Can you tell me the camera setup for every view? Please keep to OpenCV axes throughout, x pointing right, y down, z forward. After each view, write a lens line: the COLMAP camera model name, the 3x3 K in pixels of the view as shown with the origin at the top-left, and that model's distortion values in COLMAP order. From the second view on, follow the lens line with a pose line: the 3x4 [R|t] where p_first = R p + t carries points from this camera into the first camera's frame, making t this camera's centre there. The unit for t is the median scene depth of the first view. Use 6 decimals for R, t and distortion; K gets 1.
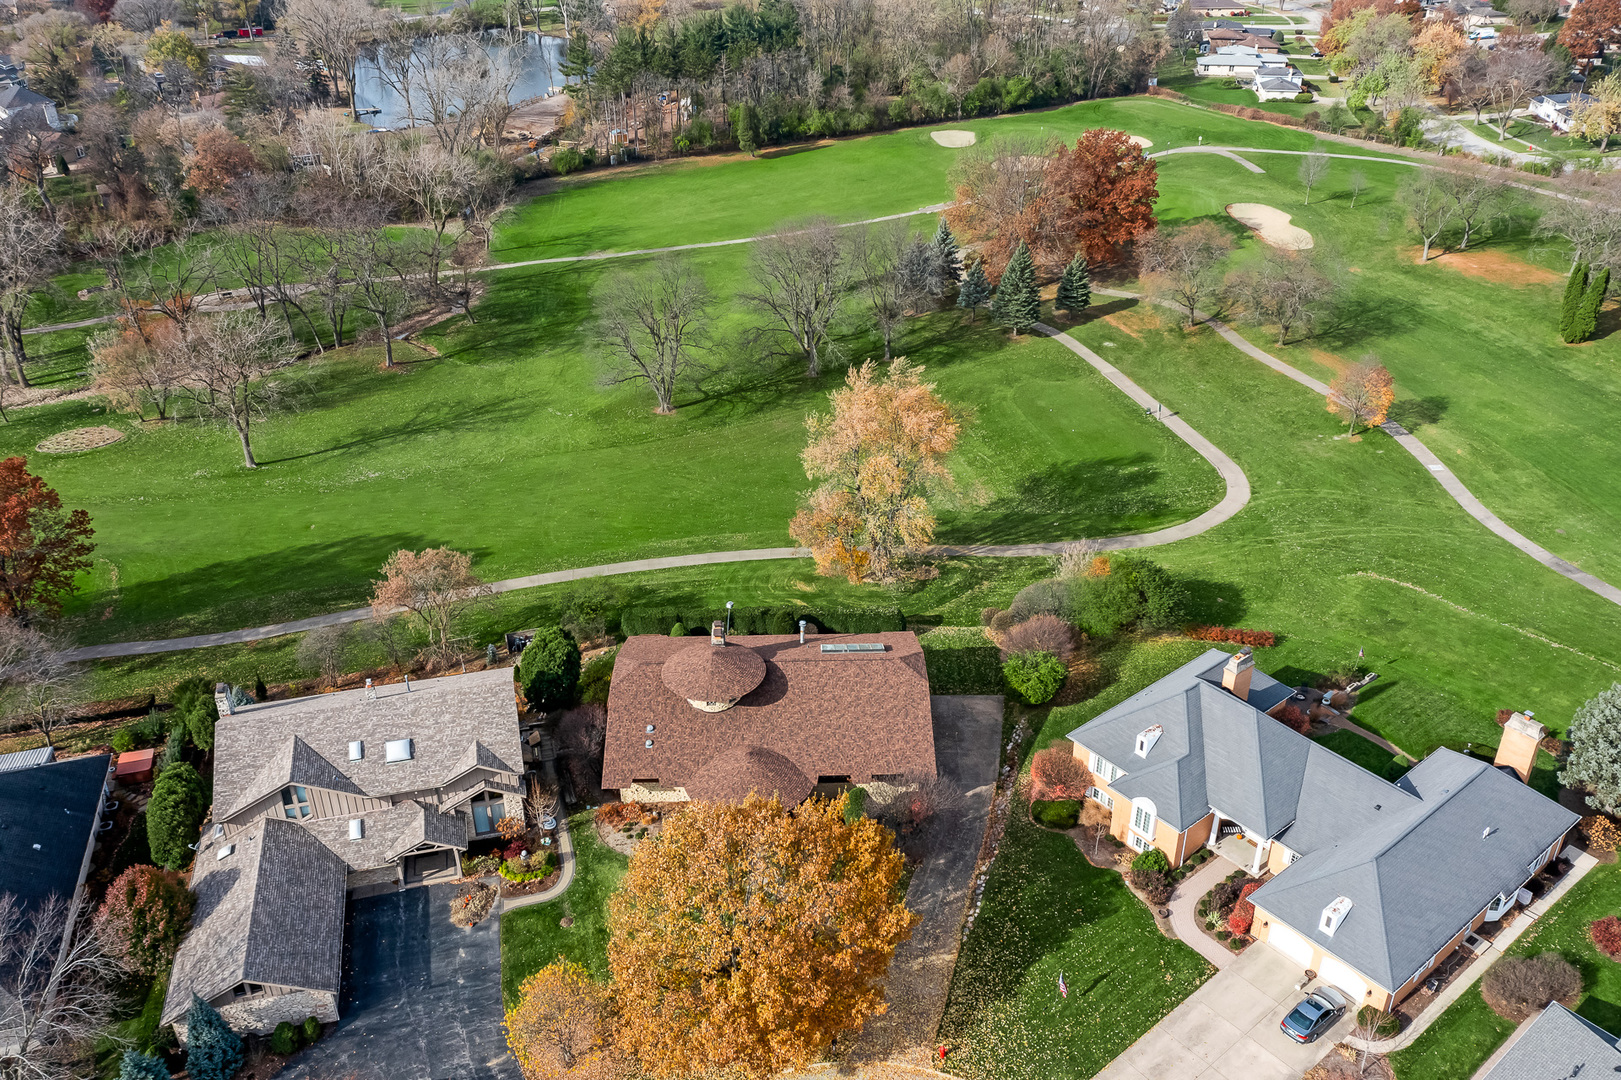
lens RADIAL K [[1302.0, 0, 803.4], [0, 1302.0, 540.3], [0, 0, 1]] dist [-0.002915, 0.001099]
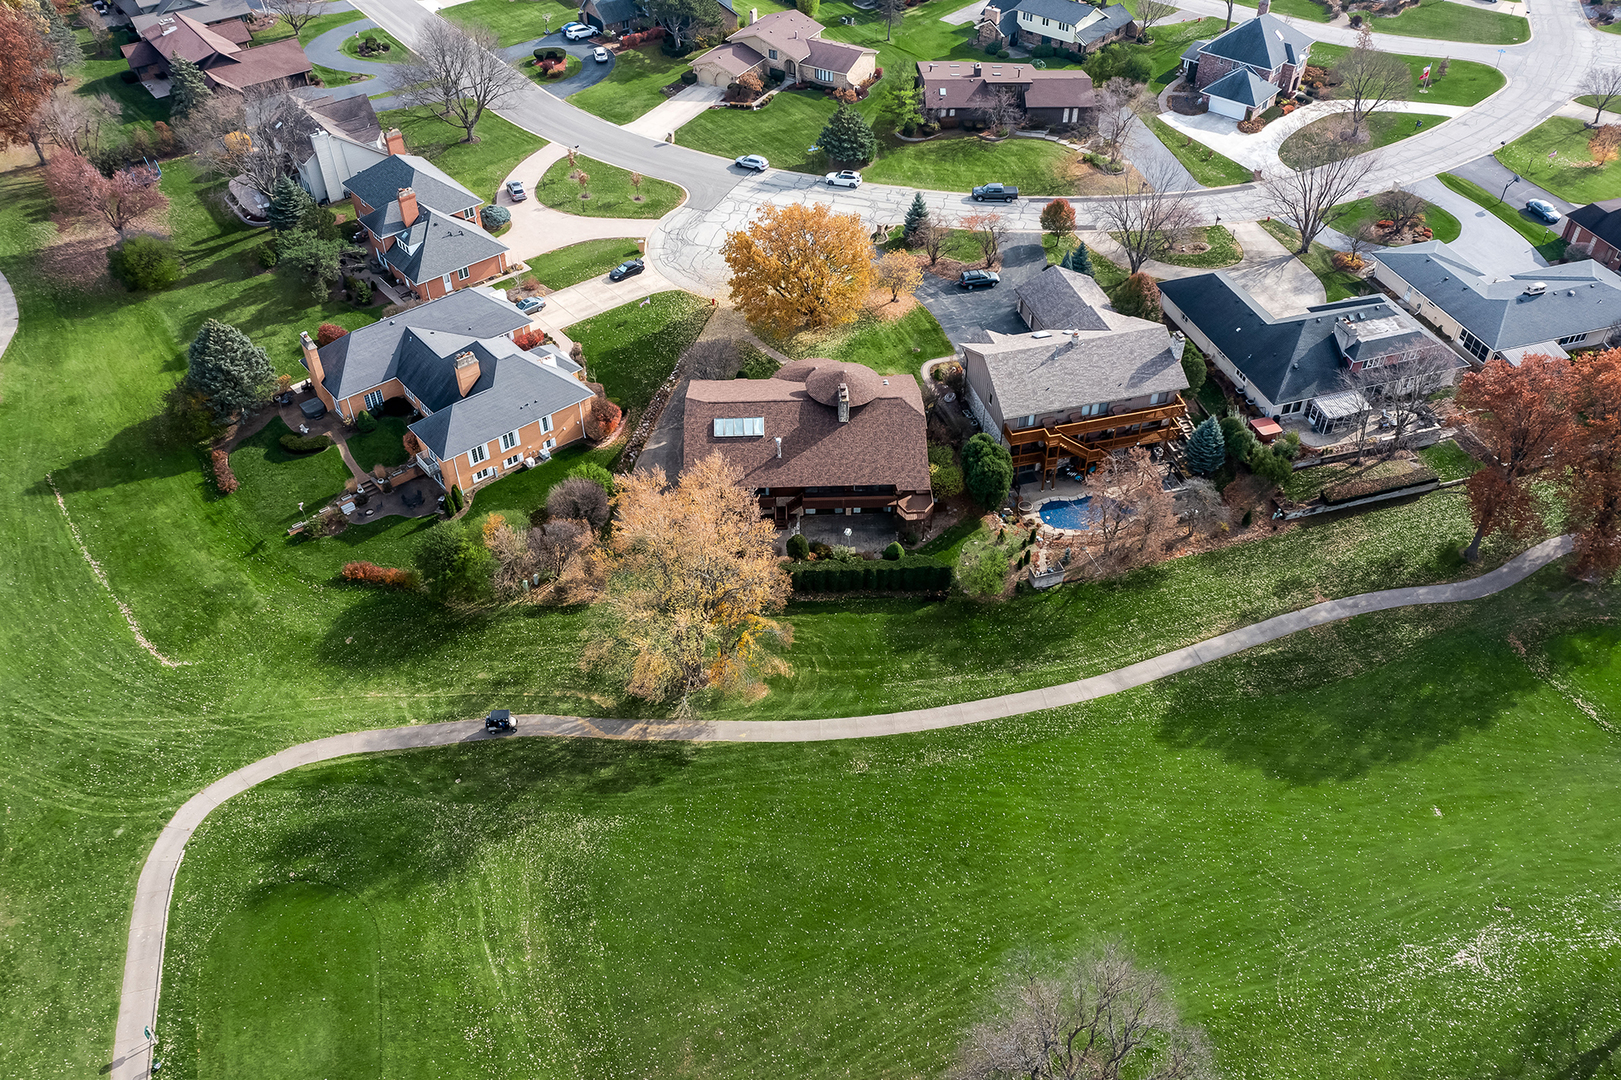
lens RADIAL K [[1302.0, 0, 801.5], [0, 1302.0, 548.2], [0, 0, 1]] dist [-0.002915, 0.001099]
pose [[-0.999743, 0.021250, 0.007861, -0.024682], [0.014219, 0.318319, 0.947877, -0.900930], [0.017640, 0.947745, -0.318540, 1.269985]]
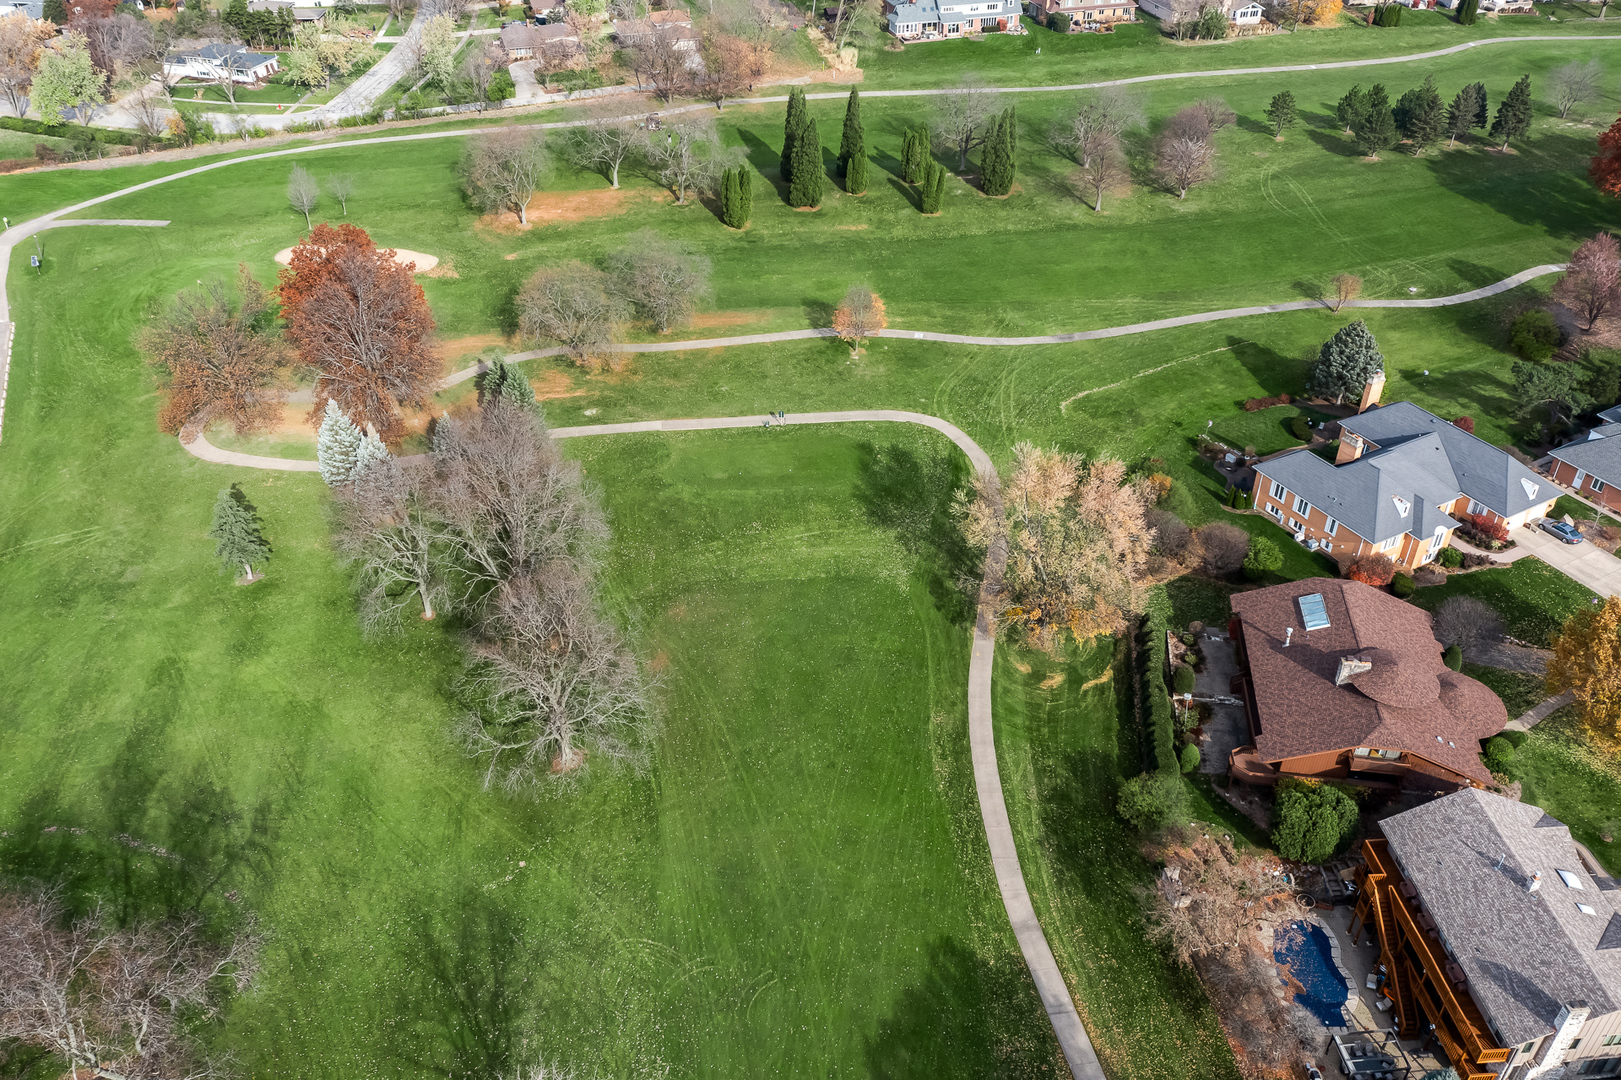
lens RADIAL K [[1302.0, 0, 802.5], [0, 1302.0, 531.6], [0, 0, 1]] dist [-0.002915, 0.001099]
pose [[0.170336, -0.561482, 0.809767, -0.838454], [0.486089, 0.762710, 0.426604, -0.617710], [-0.857149, 0.320953, 0.402847, 0.750027]]
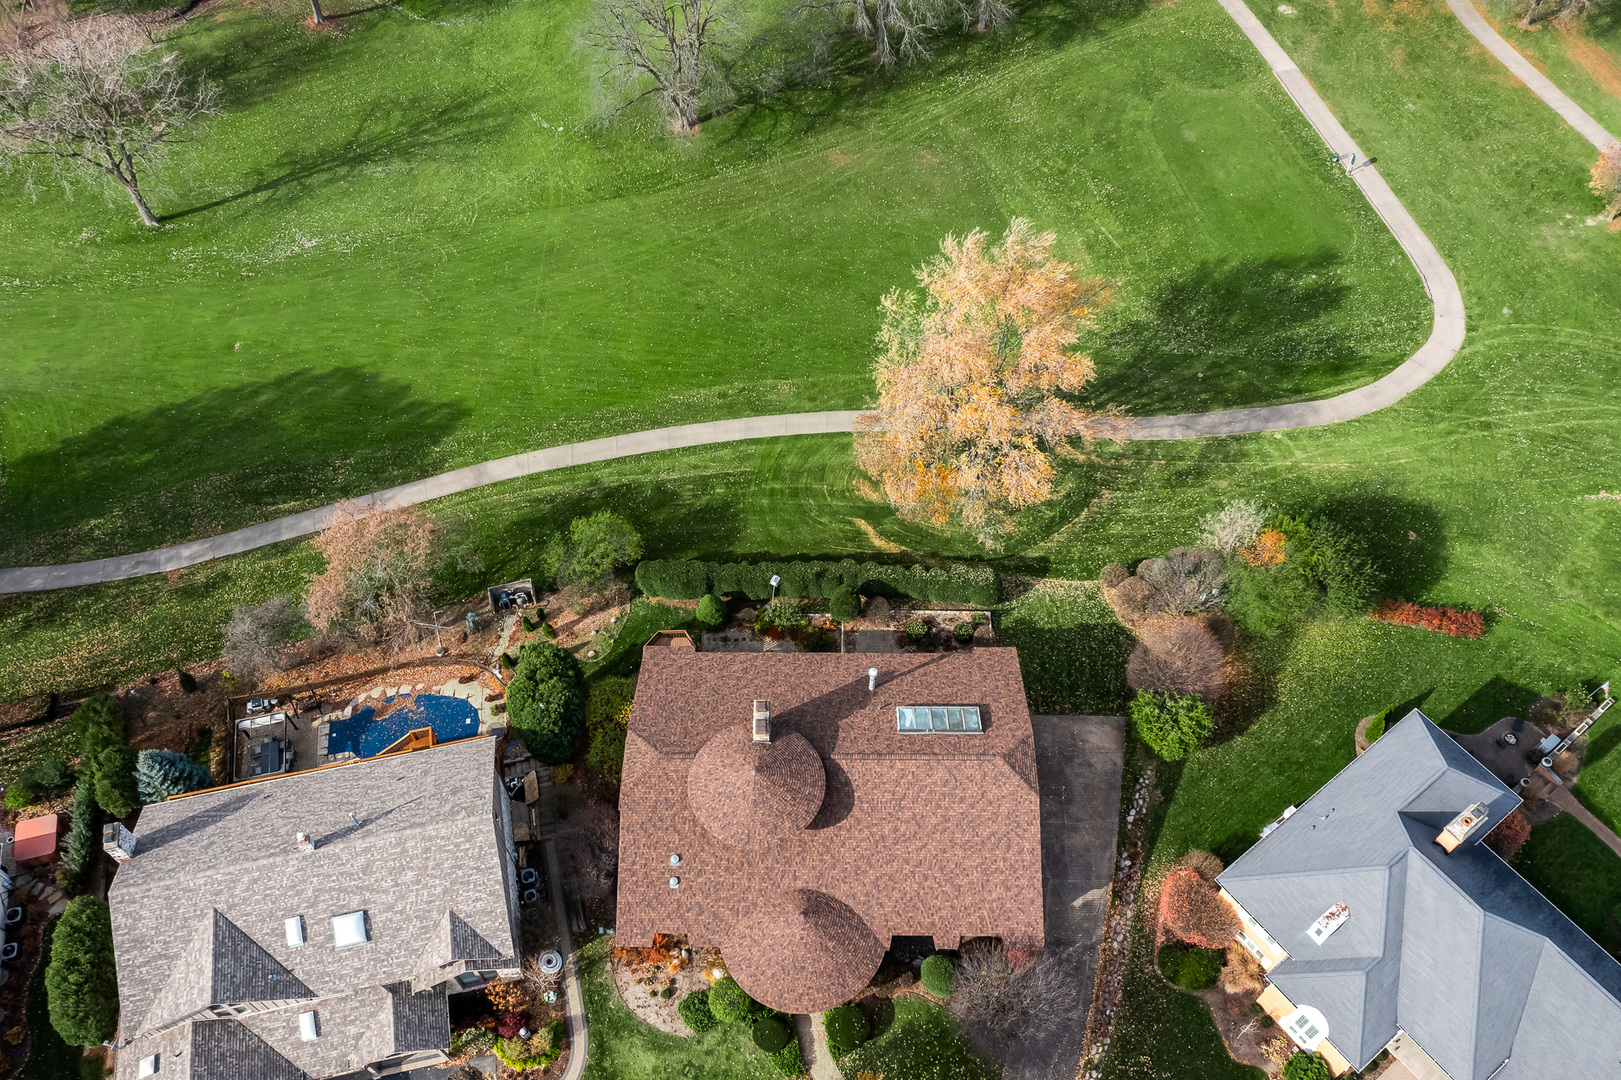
lens RADIAL K [[1302.0, 0, 803.7], [0, 1302.0, 536.8], [0, 0, 1]] dist [-0.002915, 0.001099]
pose [[0.999547, 0.020333, -0.022192, -0.021964], [-0.009101, 0.906964, 0.421109, -0.277666], [0.028690, -0.420717, 0.906738, 0.298702]]
